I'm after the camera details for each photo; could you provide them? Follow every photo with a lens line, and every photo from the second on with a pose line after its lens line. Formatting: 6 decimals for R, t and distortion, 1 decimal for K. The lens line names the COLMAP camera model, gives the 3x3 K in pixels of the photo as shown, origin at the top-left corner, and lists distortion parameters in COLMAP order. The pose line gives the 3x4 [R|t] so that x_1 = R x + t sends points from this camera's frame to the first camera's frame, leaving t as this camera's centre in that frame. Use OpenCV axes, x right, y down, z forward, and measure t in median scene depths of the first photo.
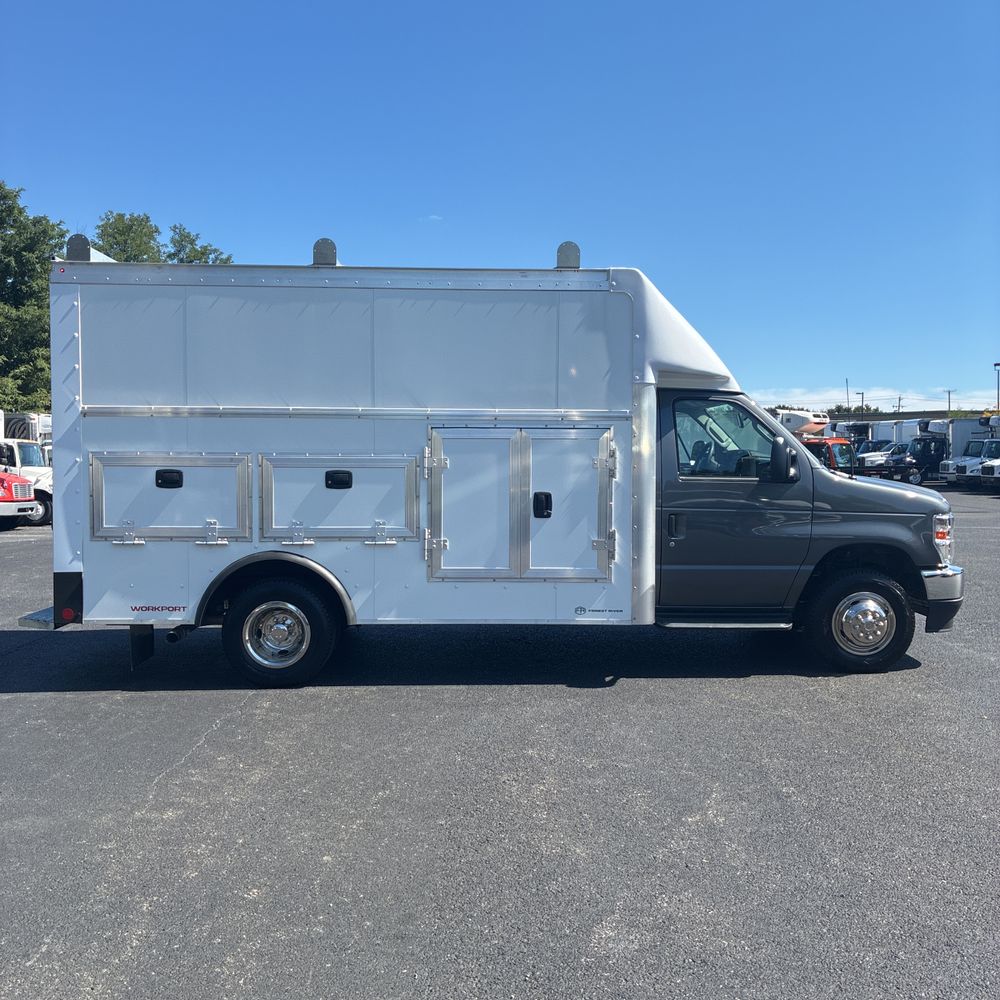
lens RADIAL K [[1015.2, 0, 500.0], [0, 1015.2, 500.0], [0, 0, 1]] dist [0.042954, -0.050038]
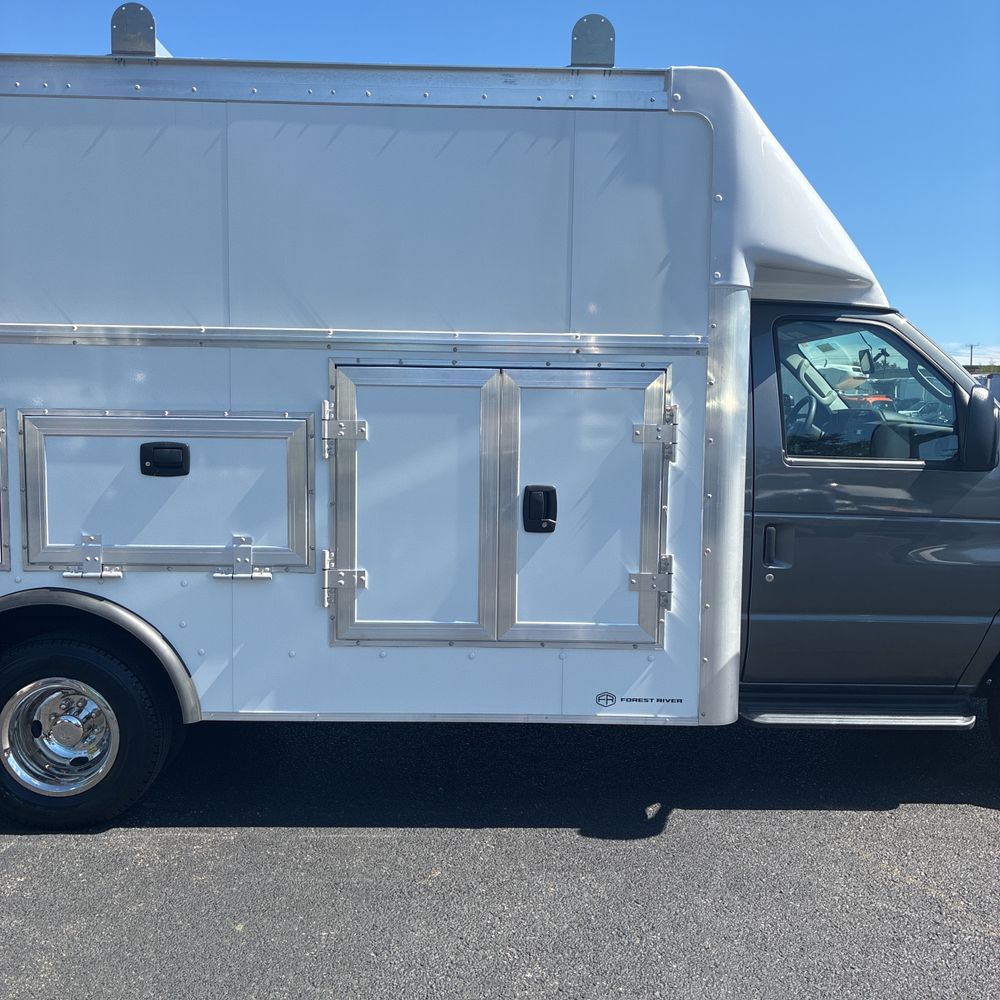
lens RADIAL K [[1018.5, 0, 494.8], [0, 1018.5, 500.9], [0, 0, 1]] dist [0.015562, 0.002765]
pose [[0.999882, 0.009925, -0.011715, 0.024089], [-0.009378, 0.998904, 0.045863, -0.024312], [0.012157, -0.045748, 0.998879, 0.450281]]
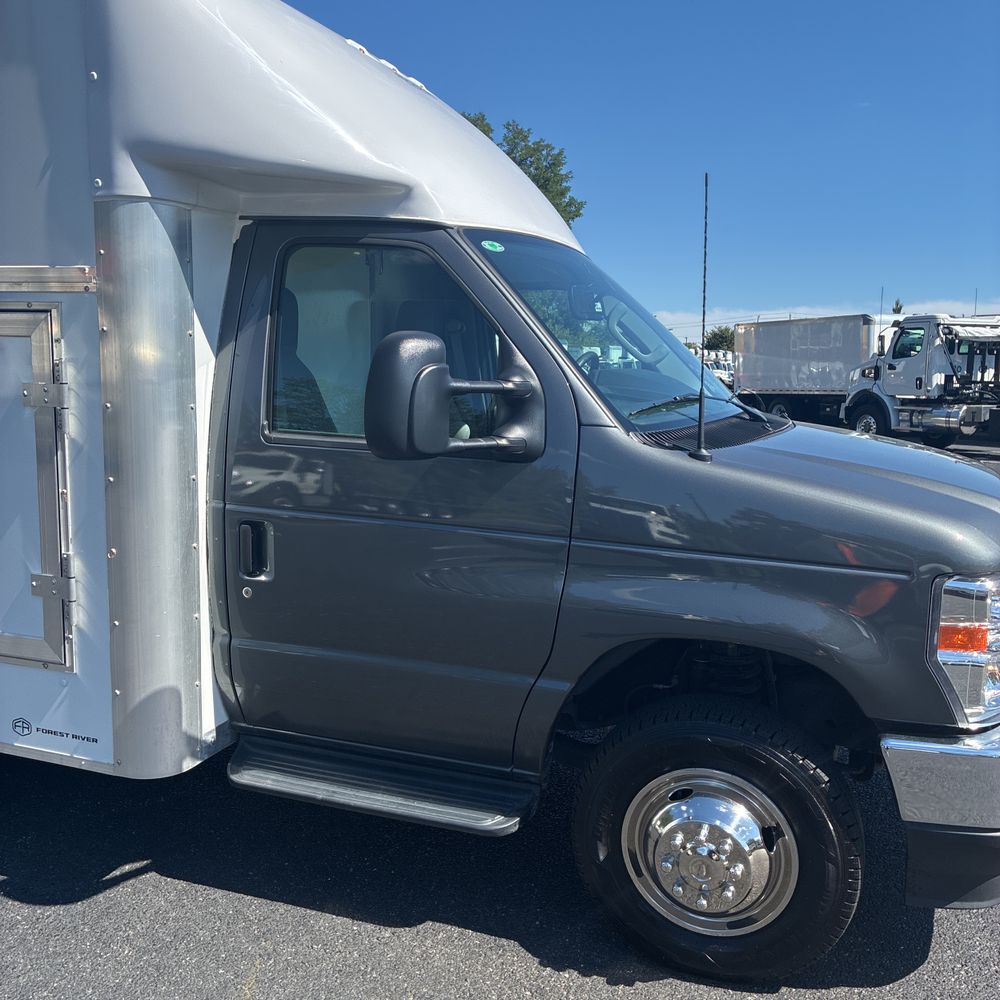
lens RADIAL K [[1015.2, 0, 500.0], [0, 1015.2, 500.0], [0, 0, 1]] dist [0.042954, -0.050038]
pose [[0.927929, 0.064997, -0.367046, 0.433945], [-0.032273, 0.994991, 0.094606, -0.039209], [0.371356, -0.075942, 0.925379, 0.673577]]
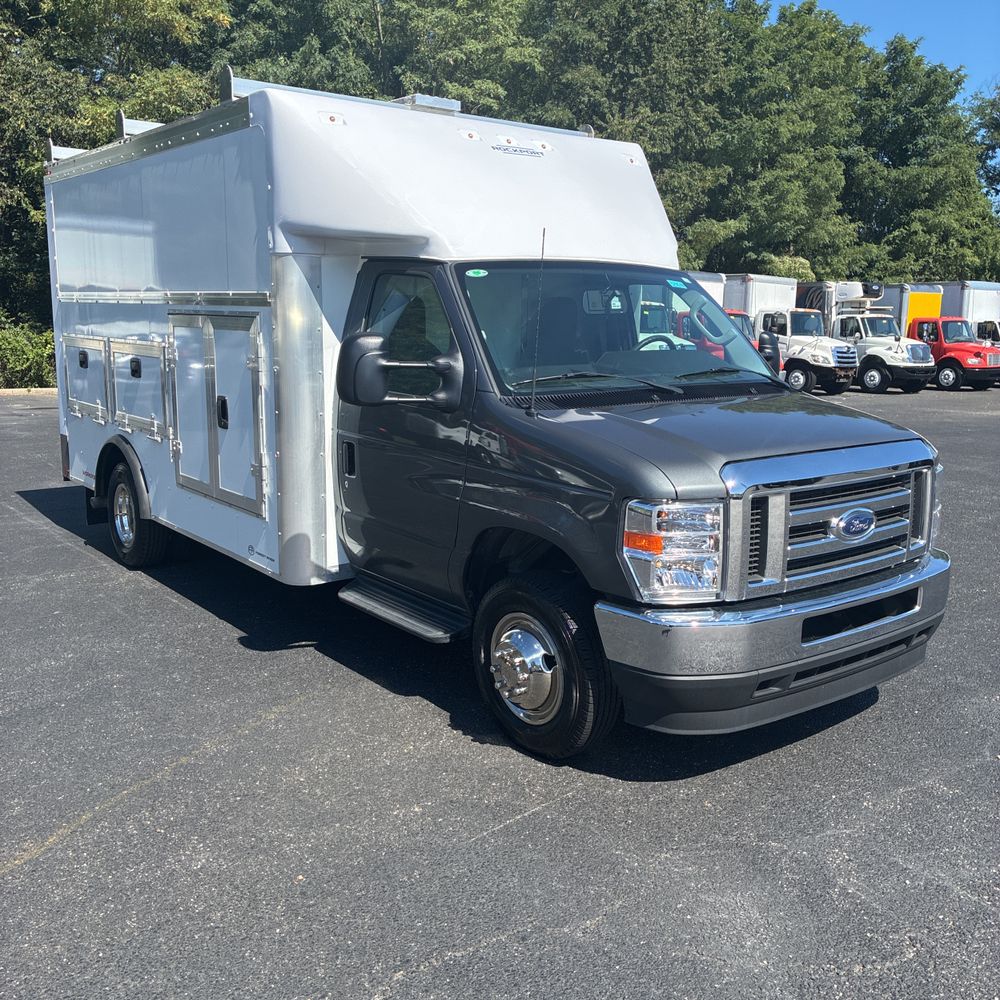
lens RADIAL K [[1015.2, 0, 500.0], [0, 1015.2, 500.0], [0, 0, 1]] dist [0.042954, -0.050038]
pose [[0.595230, 0.152675, -0.788918, 0.820178], [-0.048409, 0.986814, 0.154448, -0.061924], [0.802096, -0.053741, 0.594773, 0.687964]]
